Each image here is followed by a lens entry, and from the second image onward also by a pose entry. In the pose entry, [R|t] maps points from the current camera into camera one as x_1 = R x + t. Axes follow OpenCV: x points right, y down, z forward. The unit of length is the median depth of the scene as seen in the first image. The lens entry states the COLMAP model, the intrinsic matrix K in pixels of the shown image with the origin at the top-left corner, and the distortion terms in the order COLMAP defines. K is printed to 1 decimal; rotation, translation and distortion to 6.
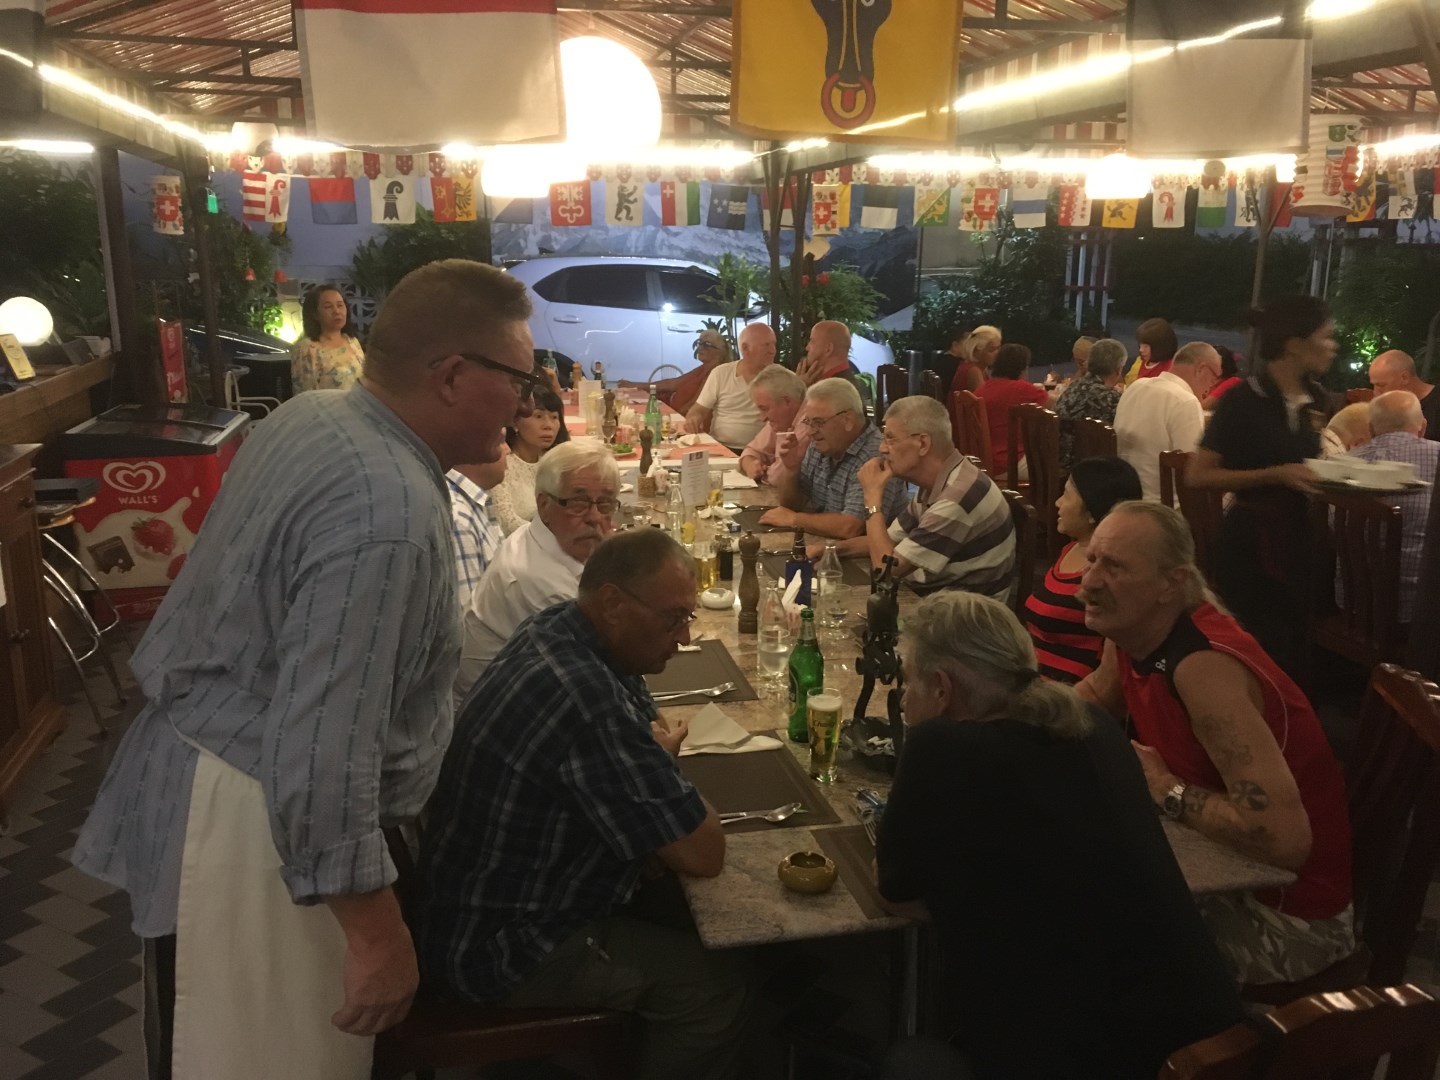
lens RADIAL K [[1265.2, 0, 721.8], [0, 1265.2, 548.4], [0, 0, 1]] dist [0.090208, -0.110860]
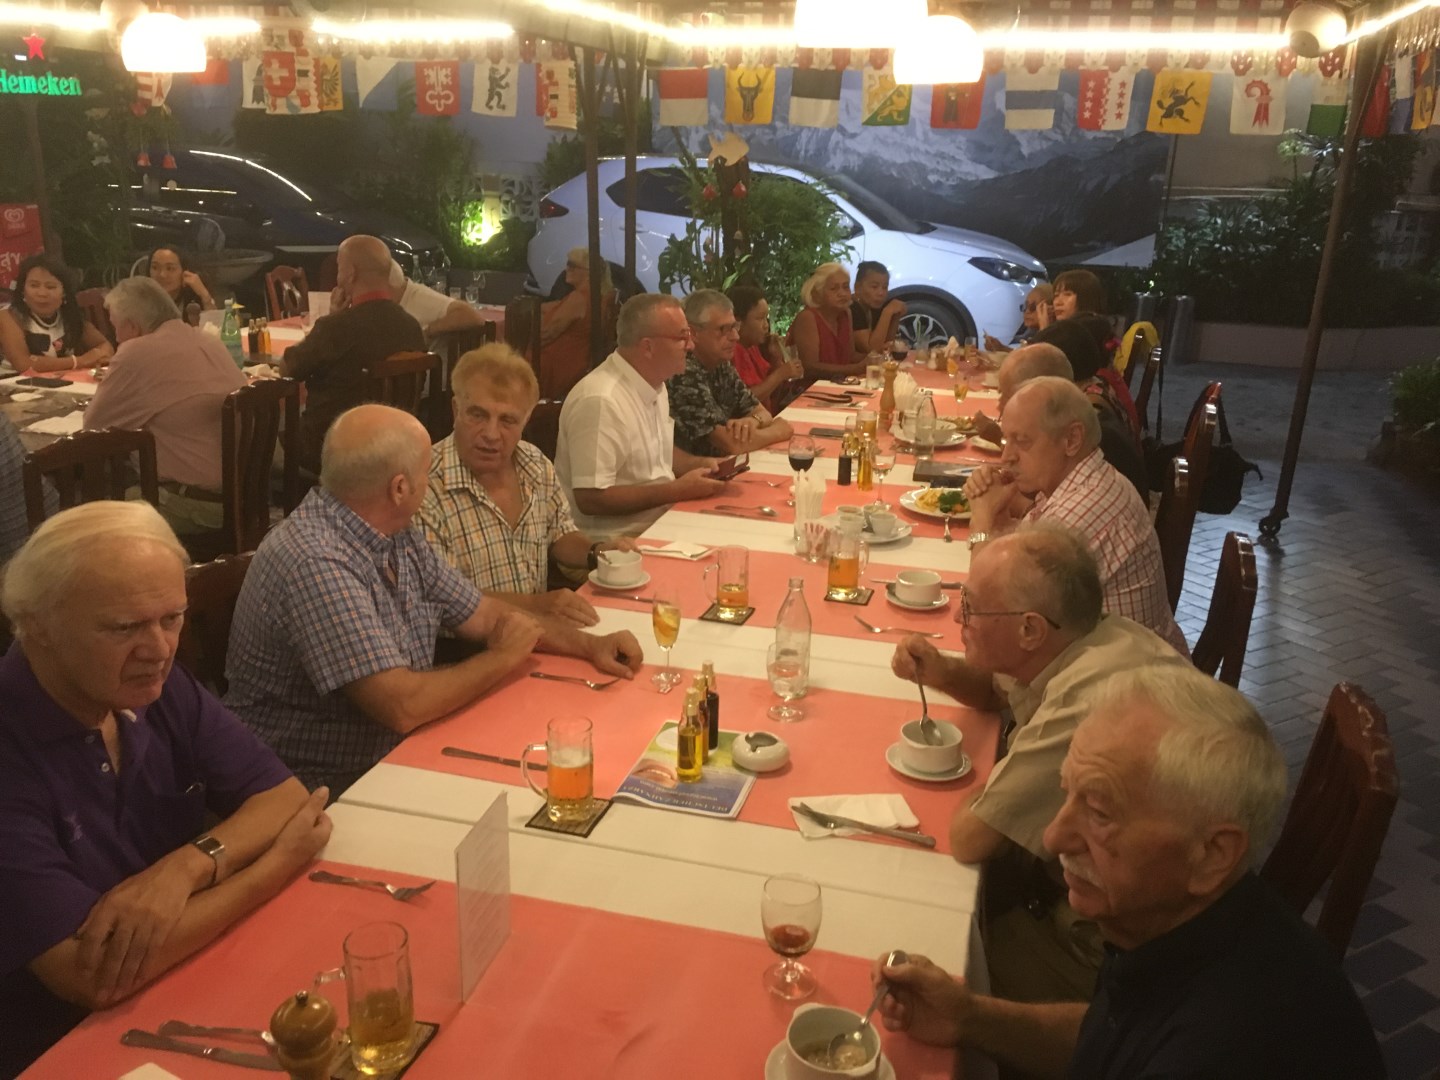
lens RADIAL K [[1265.2, 0, 721.8], [0, 1265.2, 548.4], [0, 0, 1]] dist [0.090208, -0.110860]
pose [[0.880140, 0.165739, -0.444841, 0.446486], [-0.136076, 0.985833, 0.098069, -0.064526], [0.454793, -0.025782, 0.890224, 0.266886]]
